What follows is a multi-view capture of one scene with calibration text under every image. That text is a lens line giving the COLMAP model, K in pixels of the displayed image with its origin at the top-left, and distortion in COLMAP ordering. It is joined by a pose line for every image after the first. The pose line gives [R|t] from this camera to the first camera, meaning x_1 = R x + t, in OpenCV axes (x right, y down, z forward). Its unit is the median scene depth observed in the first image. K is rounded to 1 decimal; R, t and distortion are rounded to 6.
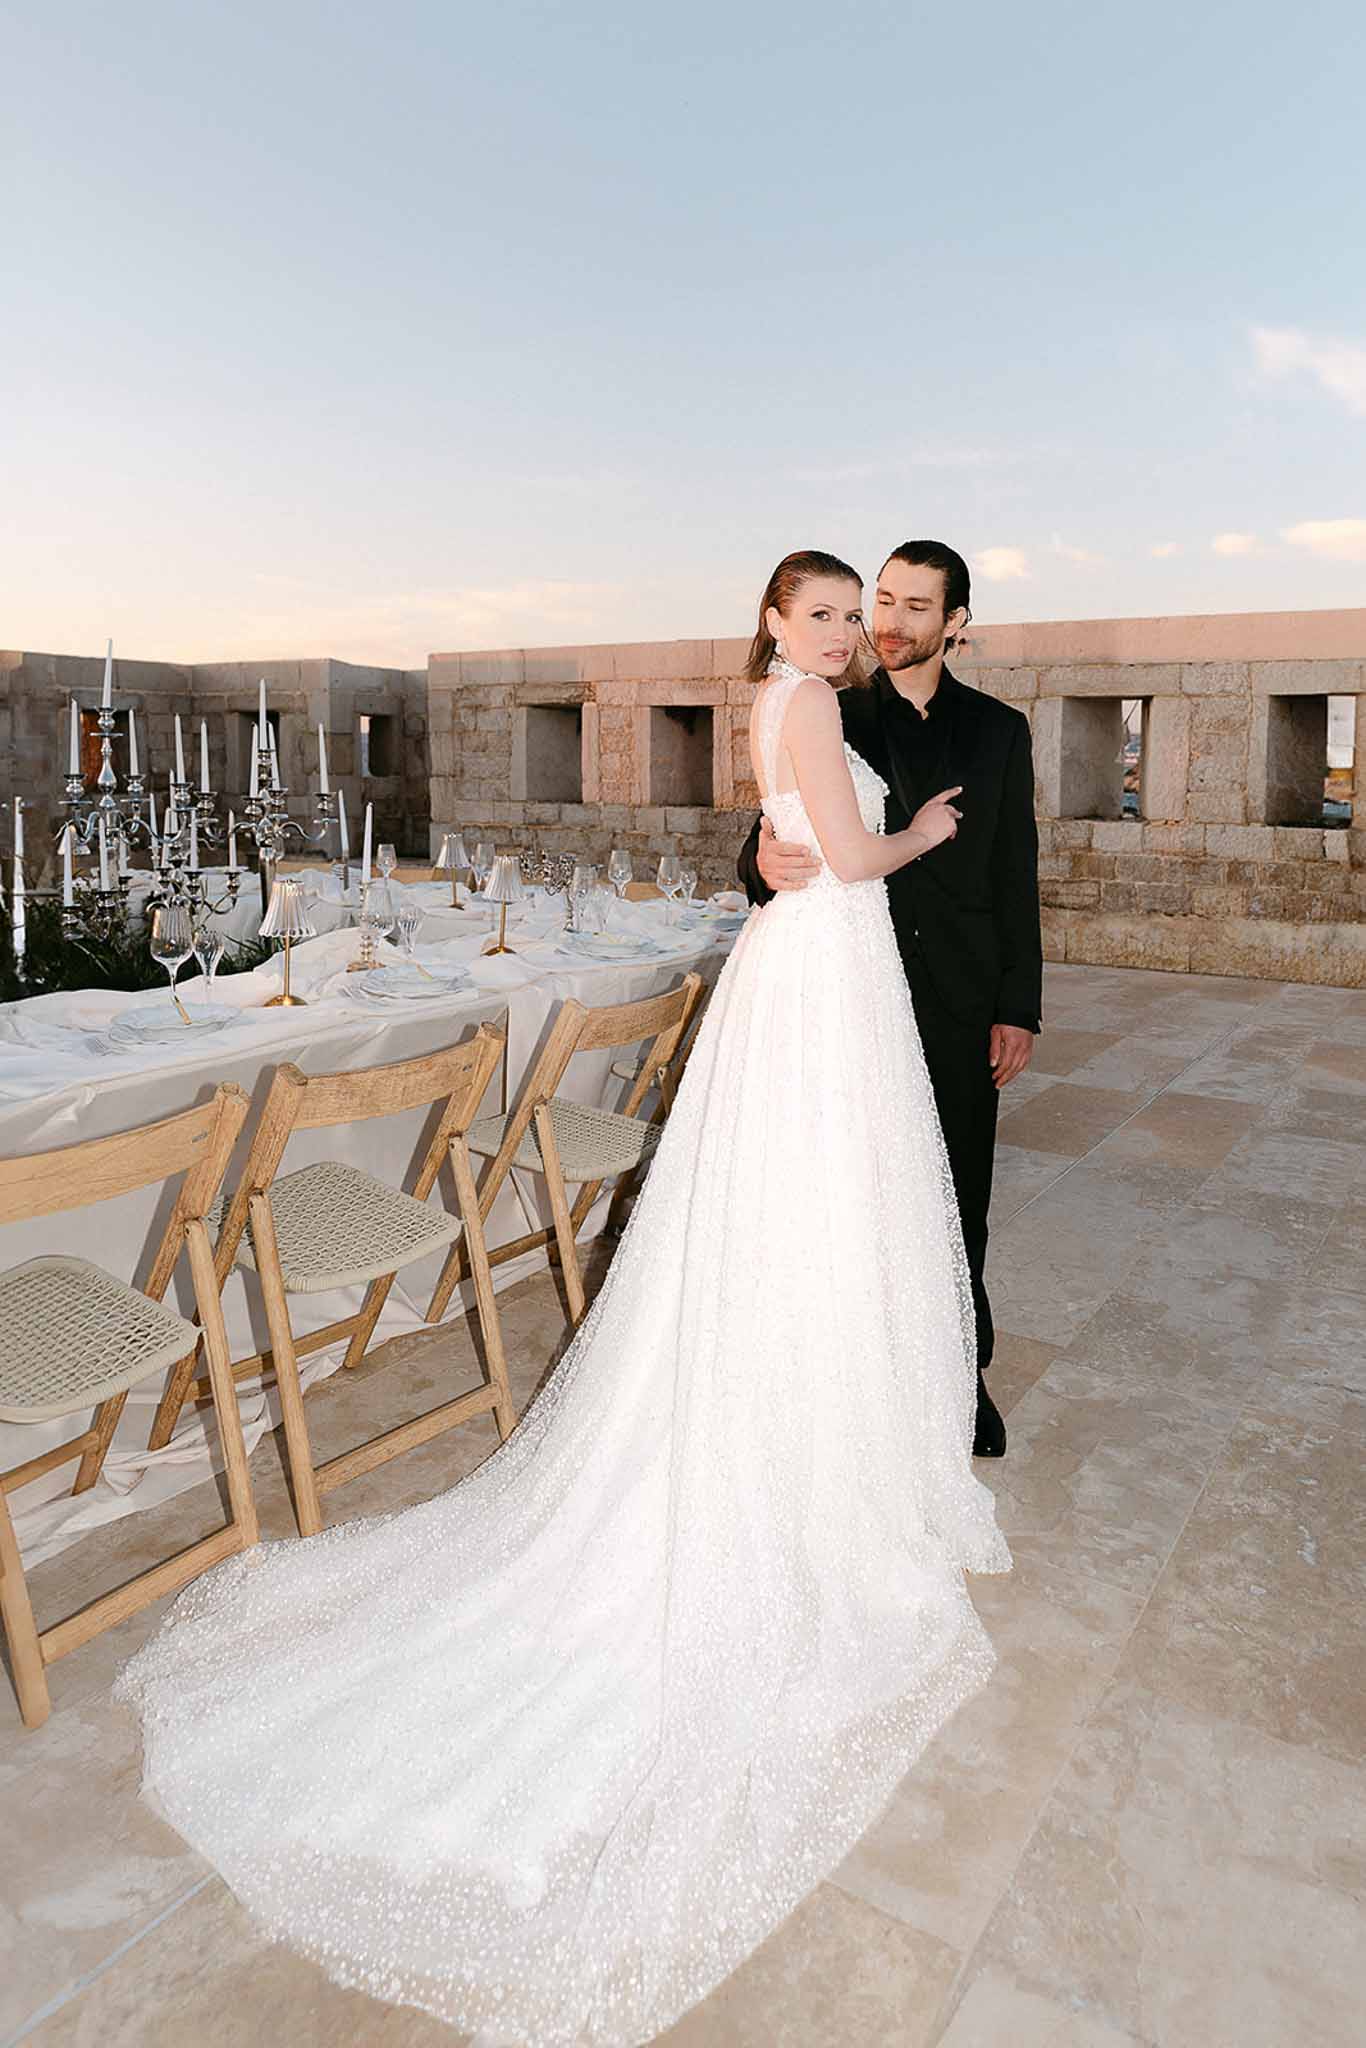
lens RADIAL K [[1297.4, 0, 688.7], [0, 1297.4, 865.0], [0, 0, 1]] dist [-0.002011, 0.000275]
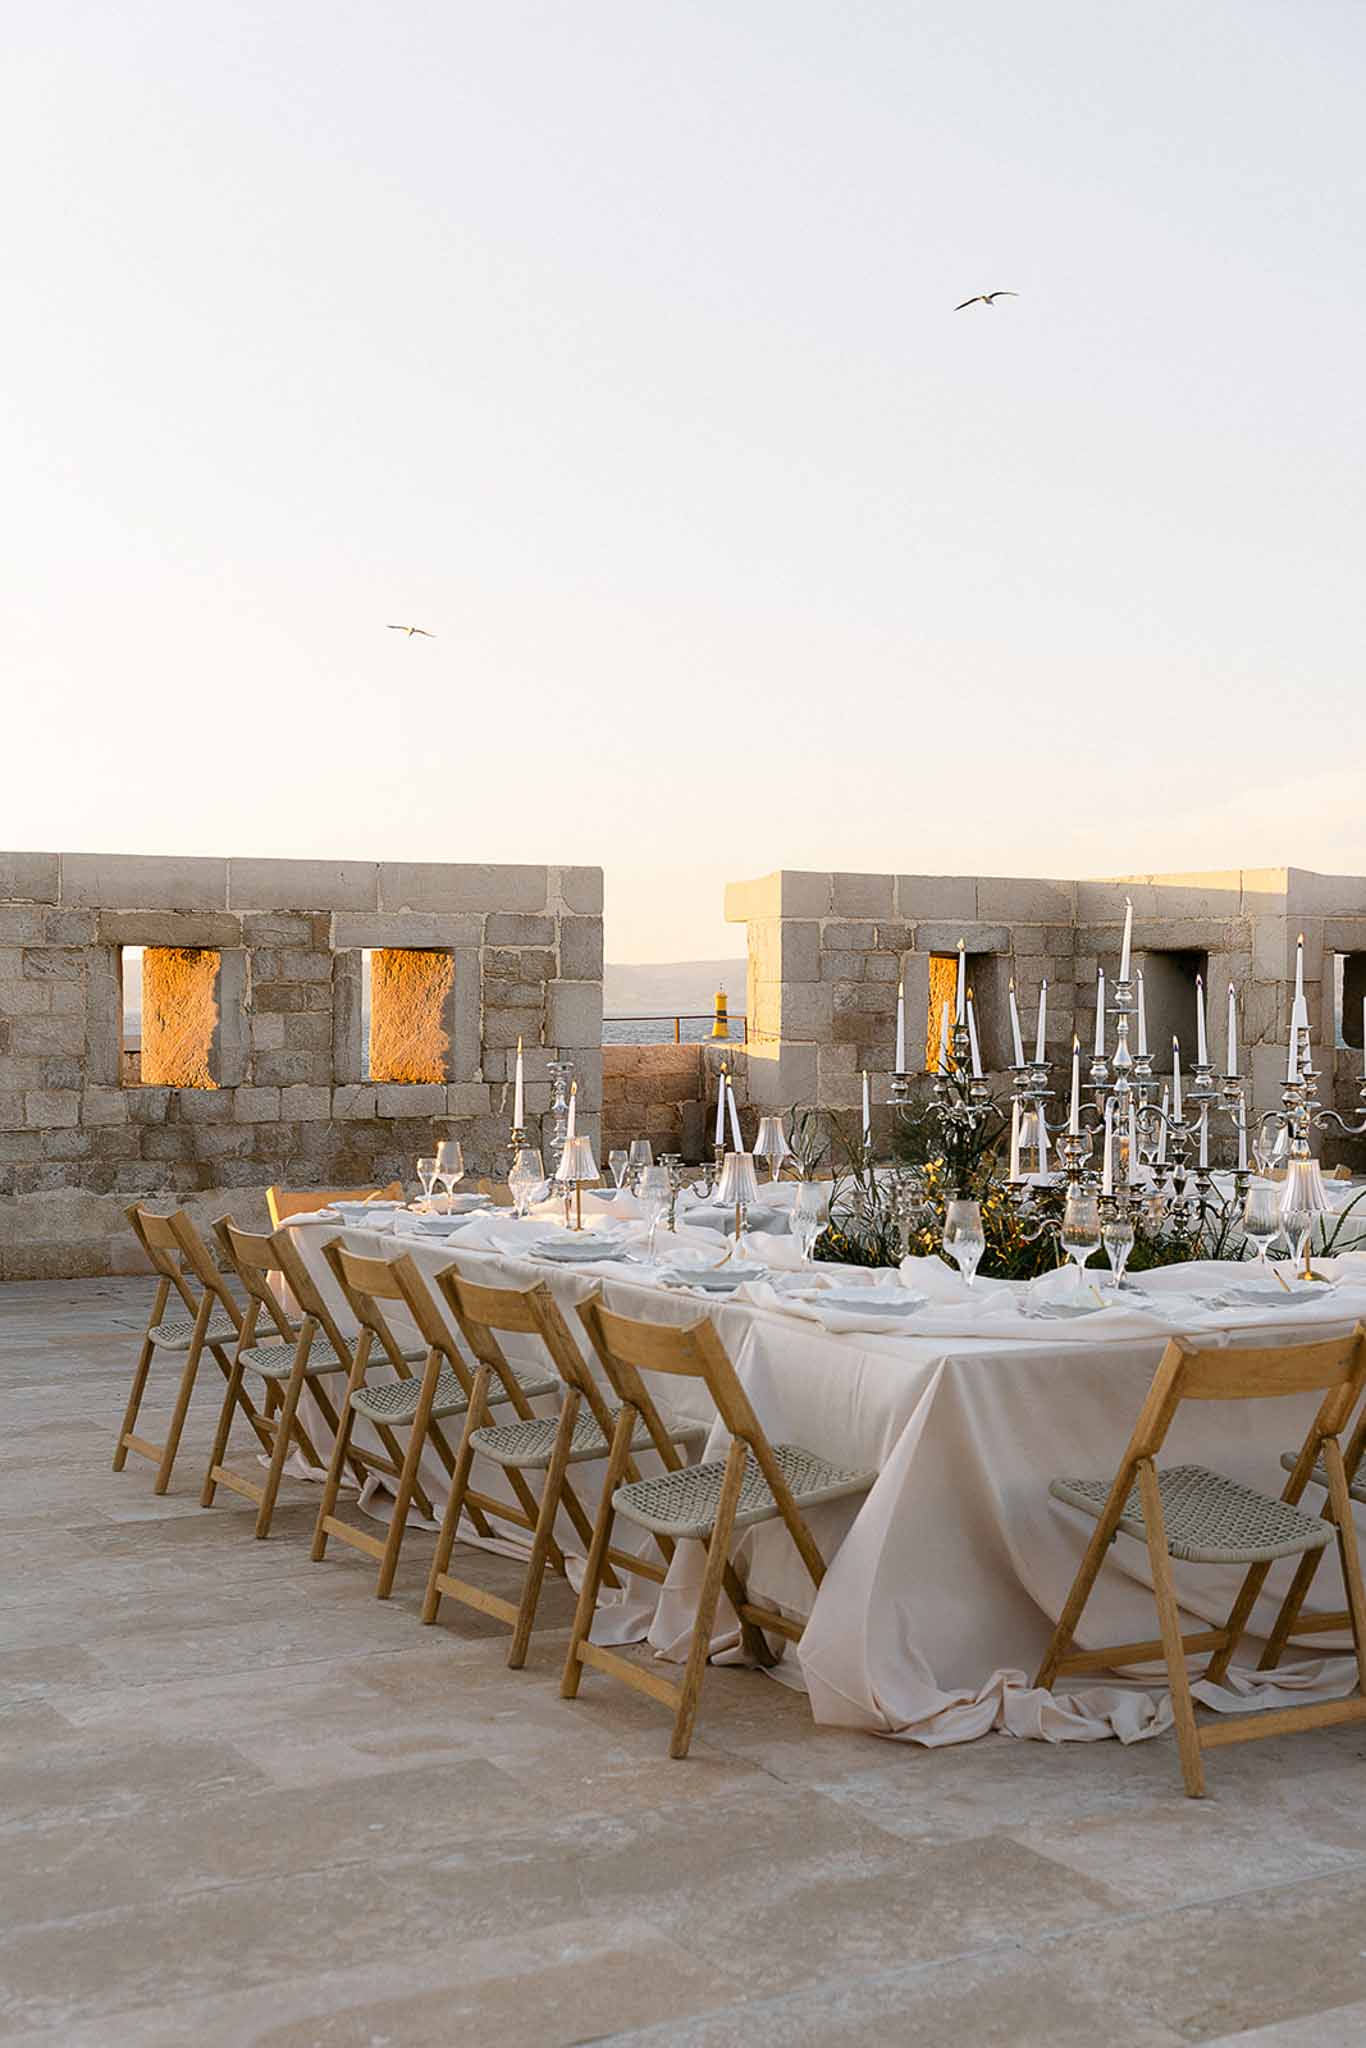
lens RADIAL K [[2428.6, 0, 652.7], [0, 2428.6, 1020.8], [0, 0, 1]] dist [0.003350, 0.014505]
pose [[0.879855, -0.004195, -0.475224, 0.026996], [-0.031779, 0.997204, -0.067640, 0.012494], [0.474179, 0.074616, 0.877261, -0.258808]]
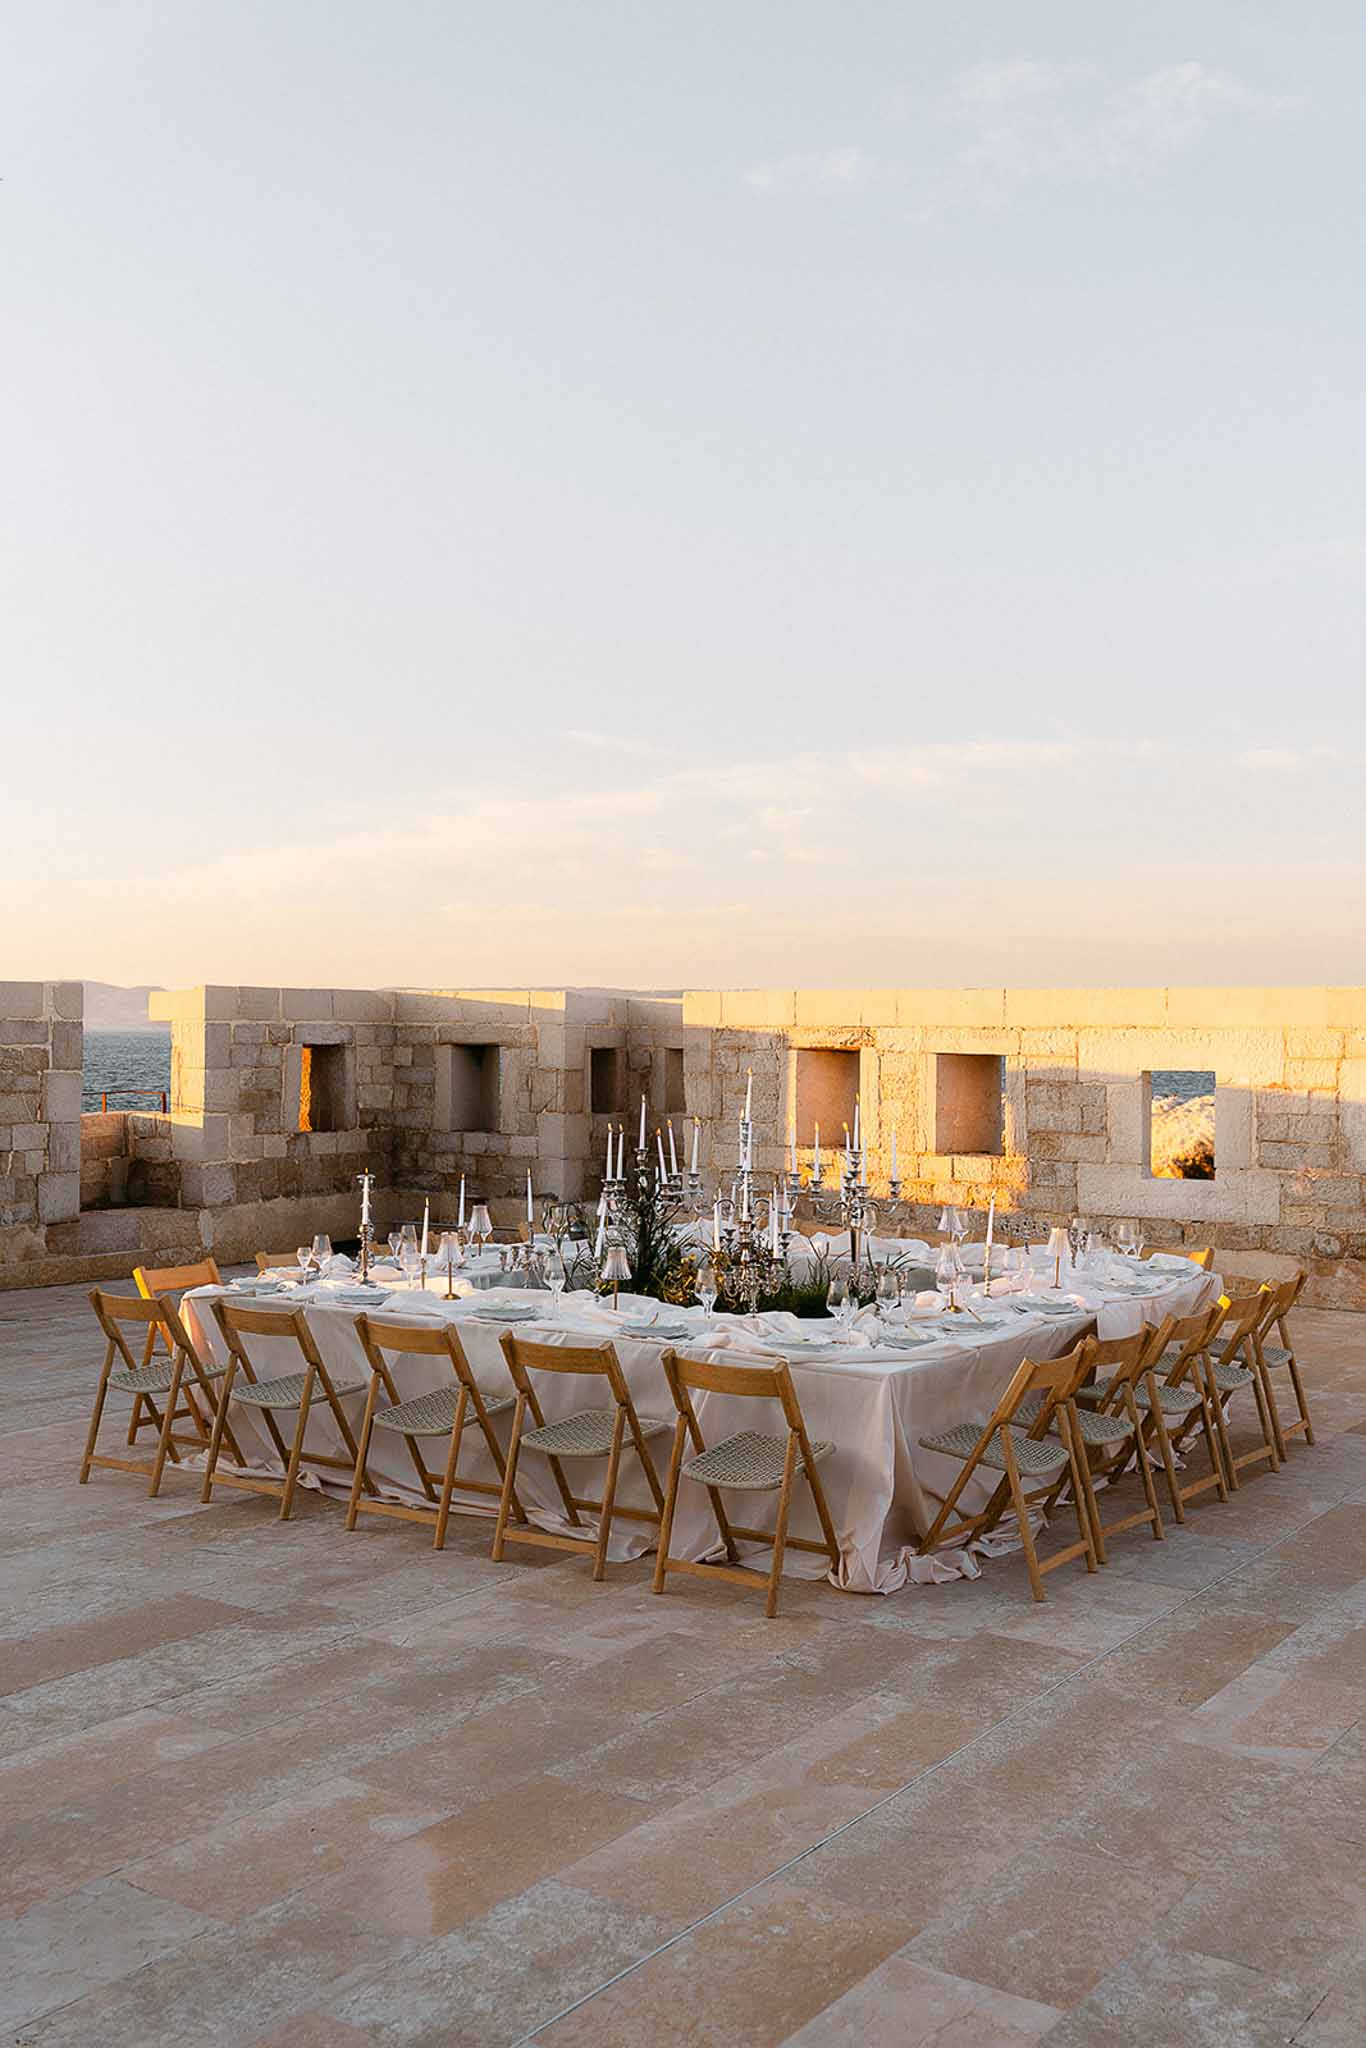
lens RADIAL K [[1948.0, 0, 633.0], [0, 1948.0, 1032.7], [0, 0, 1]] dist [0.001105, 0.000193]
pose [[0.999137, 0.000284, -0.041542, -0.196906], [-0.003573, 0.996858, -0.079124, -0.019204], [0.041389, 0.079204, 0.995999, -0.488595]]
